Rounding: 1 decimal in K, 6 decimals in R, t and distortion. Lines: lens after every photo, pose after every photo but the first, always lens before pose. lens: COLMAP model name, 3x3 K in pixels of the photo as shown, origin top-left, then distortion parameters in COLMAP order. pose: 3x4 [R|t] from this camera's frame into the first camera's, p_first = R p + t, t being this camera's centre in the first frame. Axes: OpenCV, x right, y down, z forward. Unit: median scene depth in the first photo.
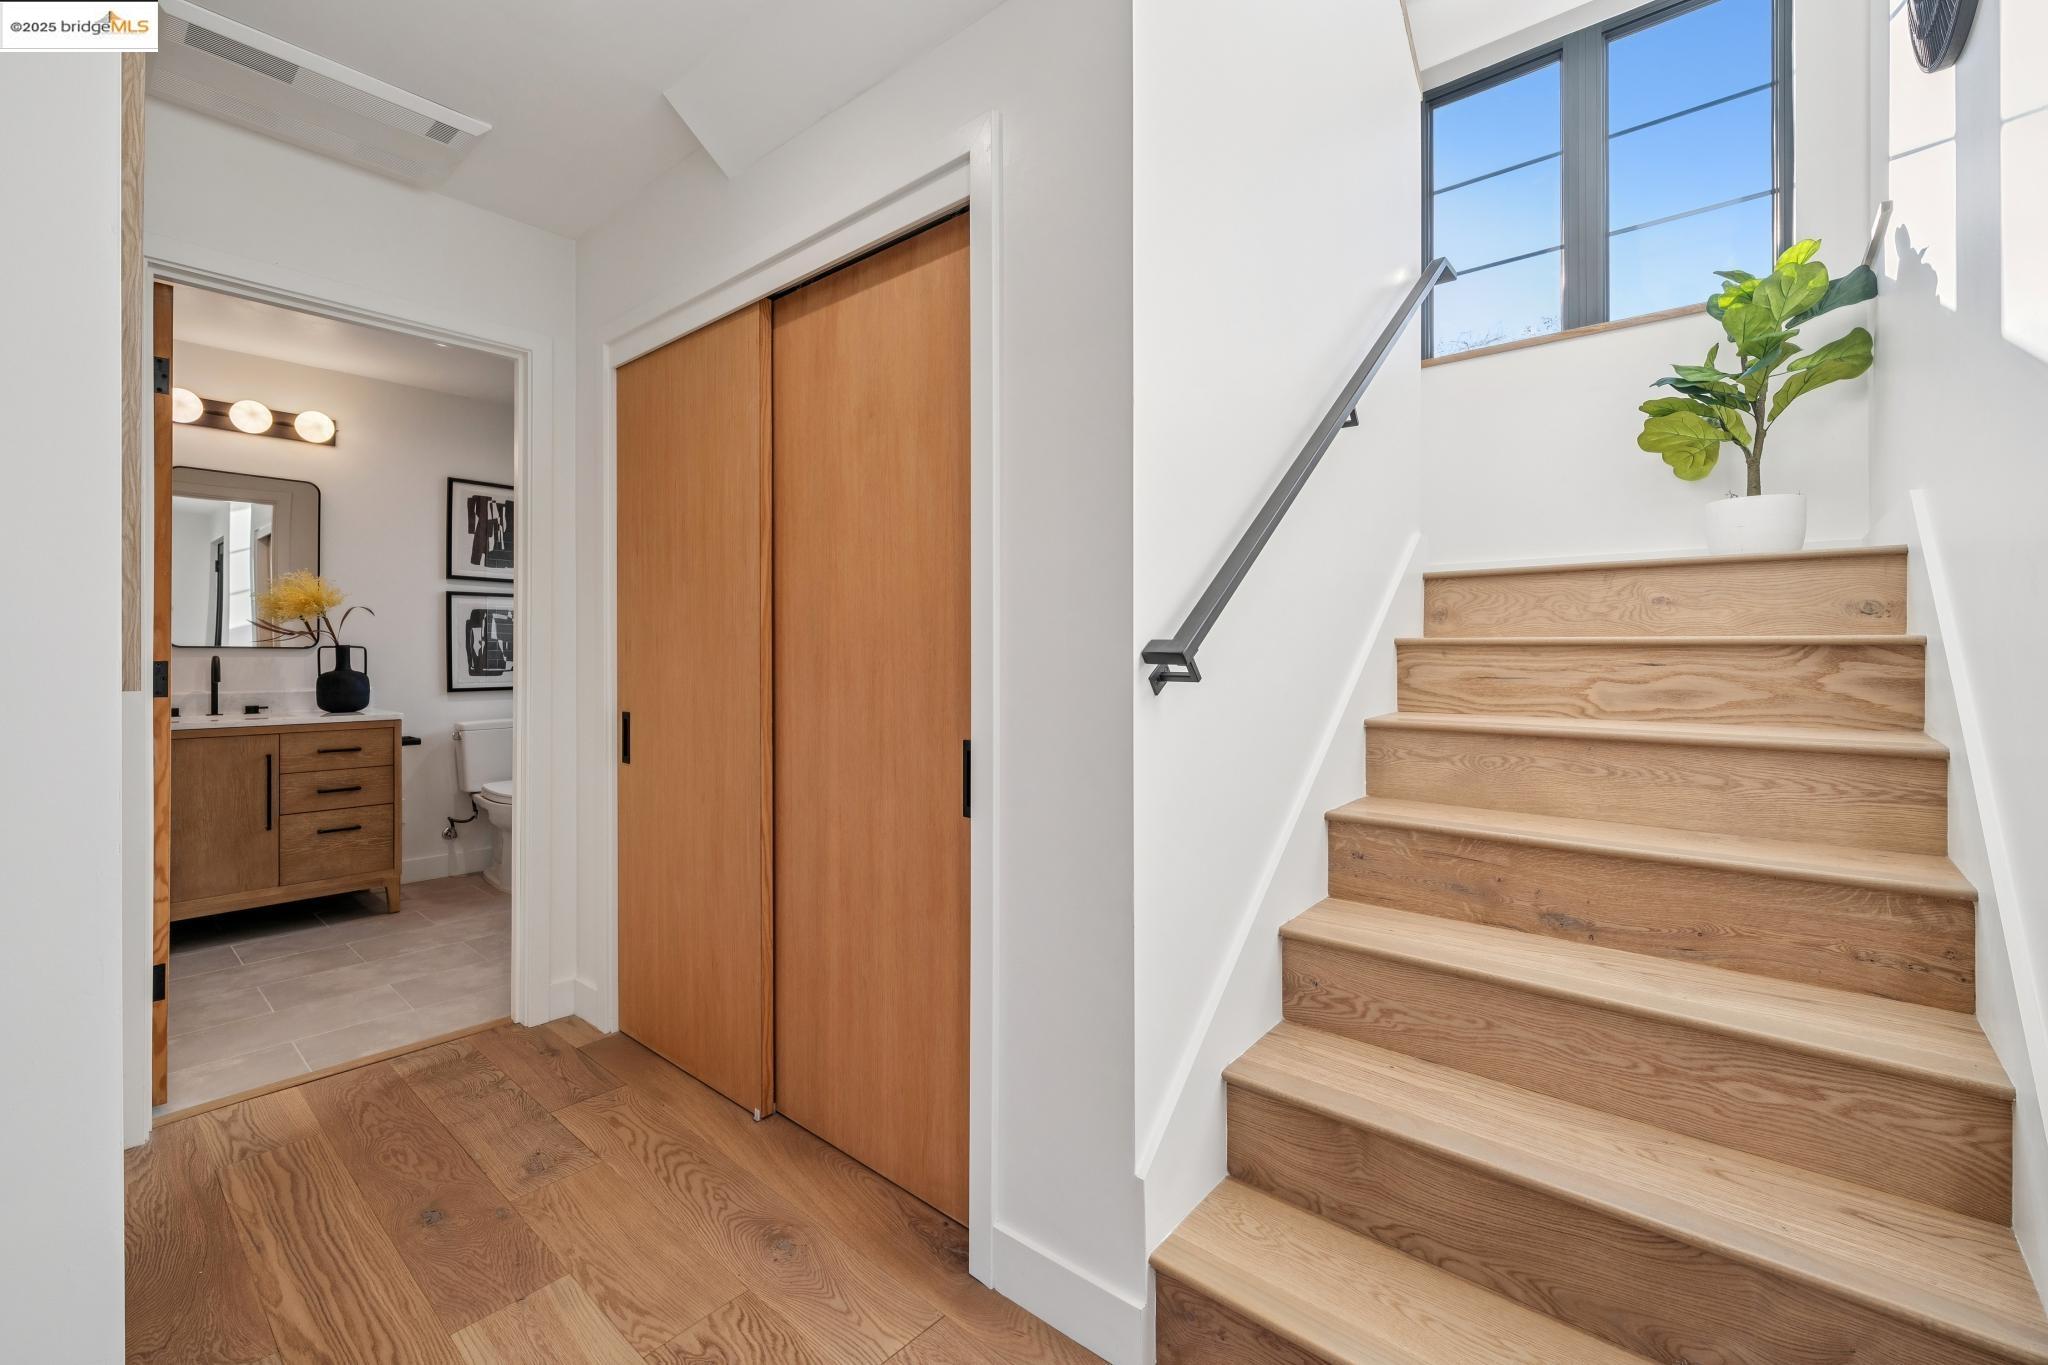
lens RADIAL K [[873.2, 0, 1019.9], [0, 873.2, 656.1], [0, 0, 1]] dist [-0.000651, 0.000469]
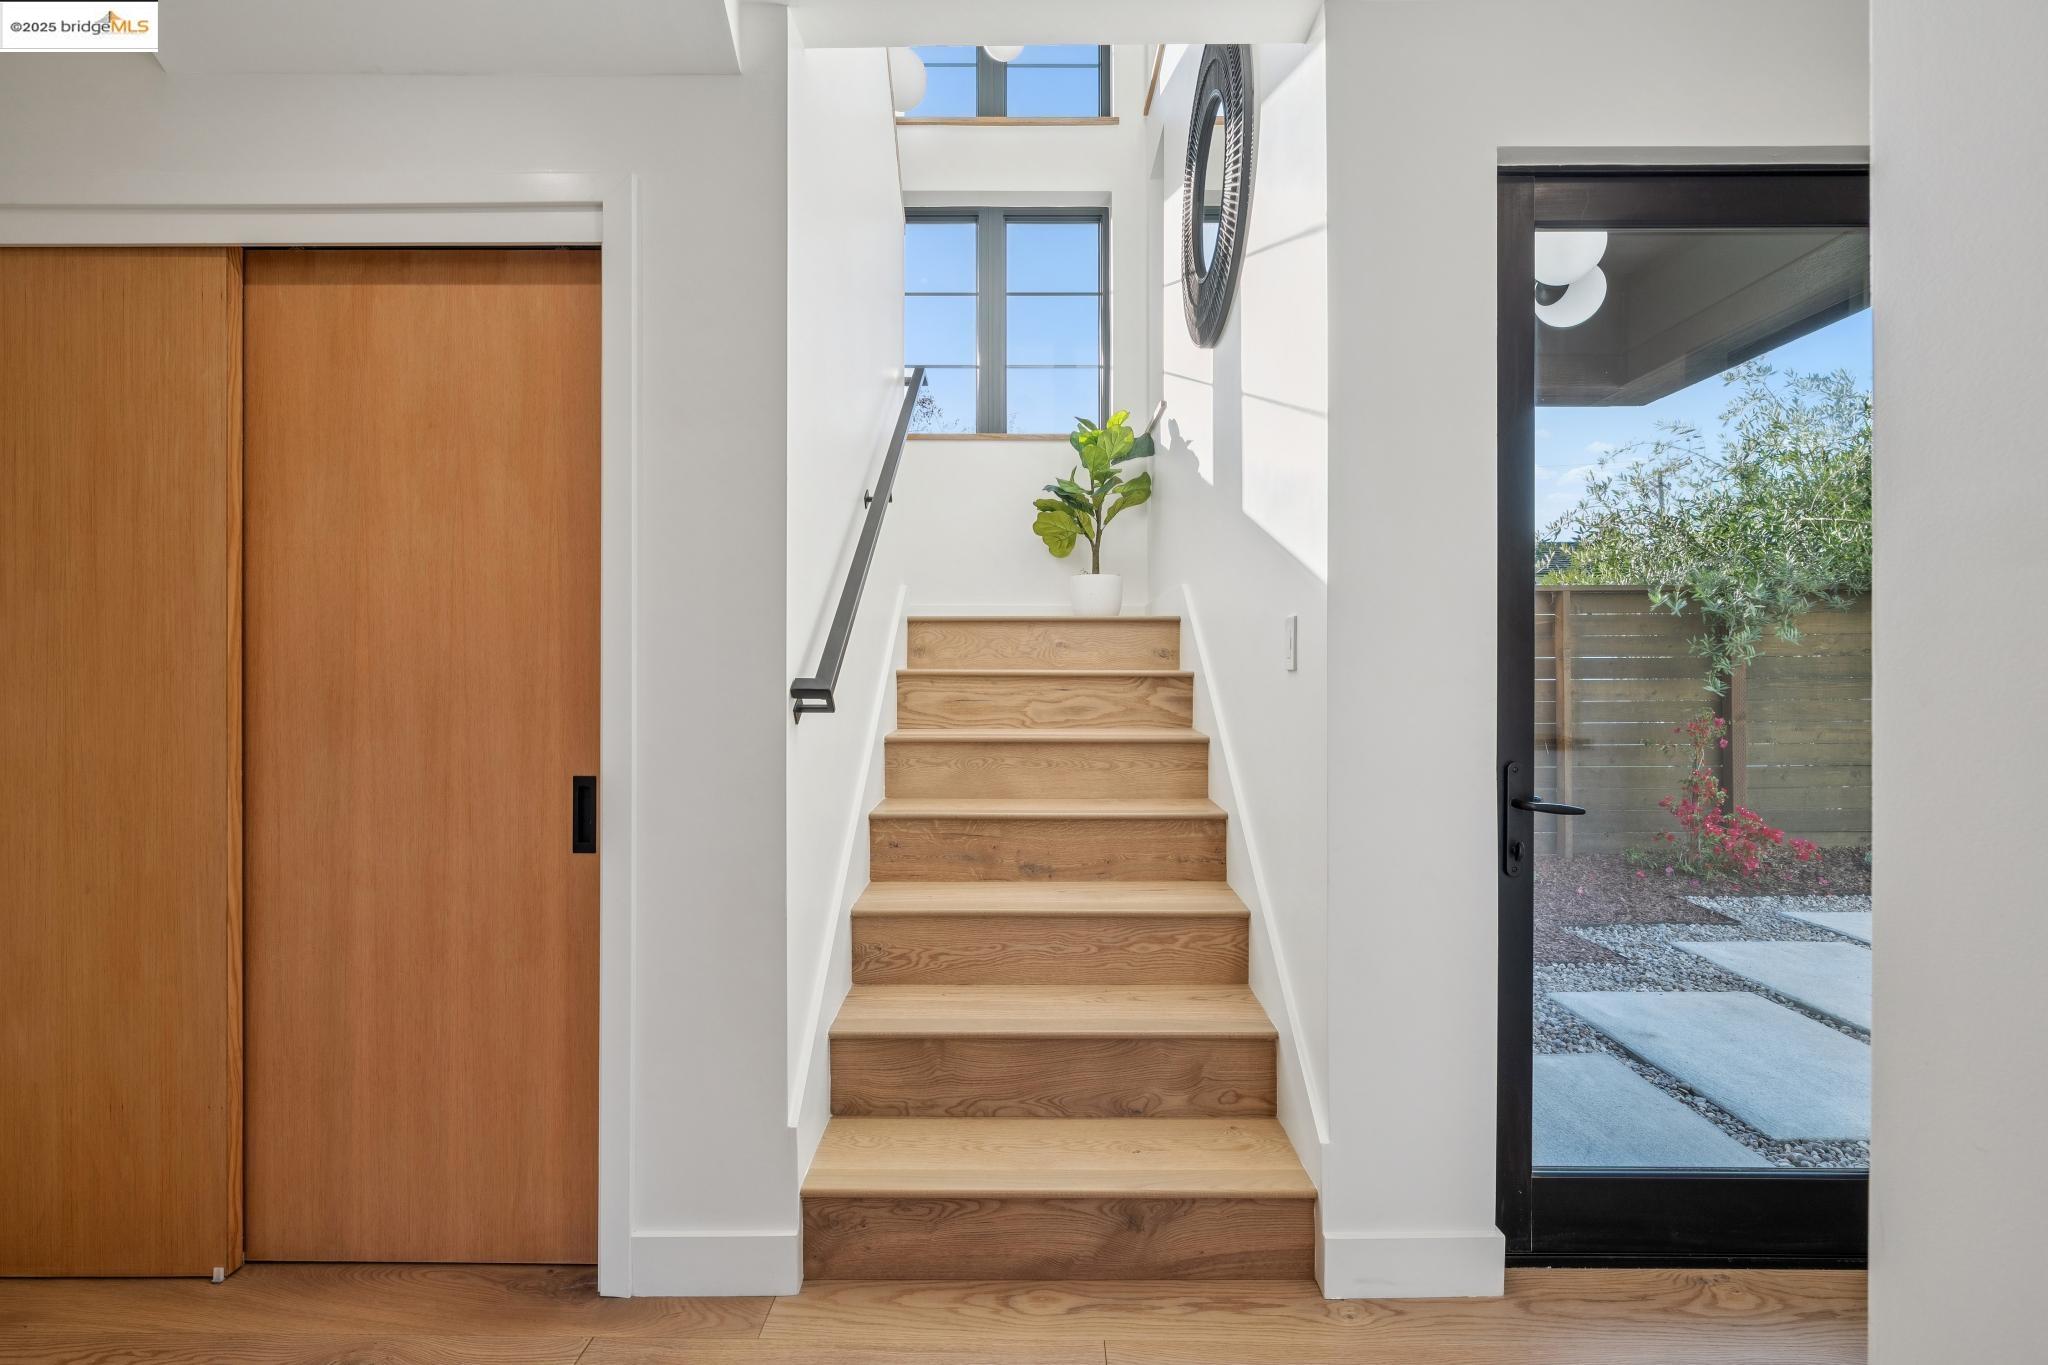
lens RADIAL K [[914.5, 0, 1026.3], [0, 914.5, 674.9], [0, 0, 1]] dist [0.003233, 0.000135]
pose [[0.754469, -0.003976, 0.656323, -0.352499], [0.002193, 0.999991, 0.003537, -0.021893], [-0.656332, -0.001229, 0.754472, -0.126228]]
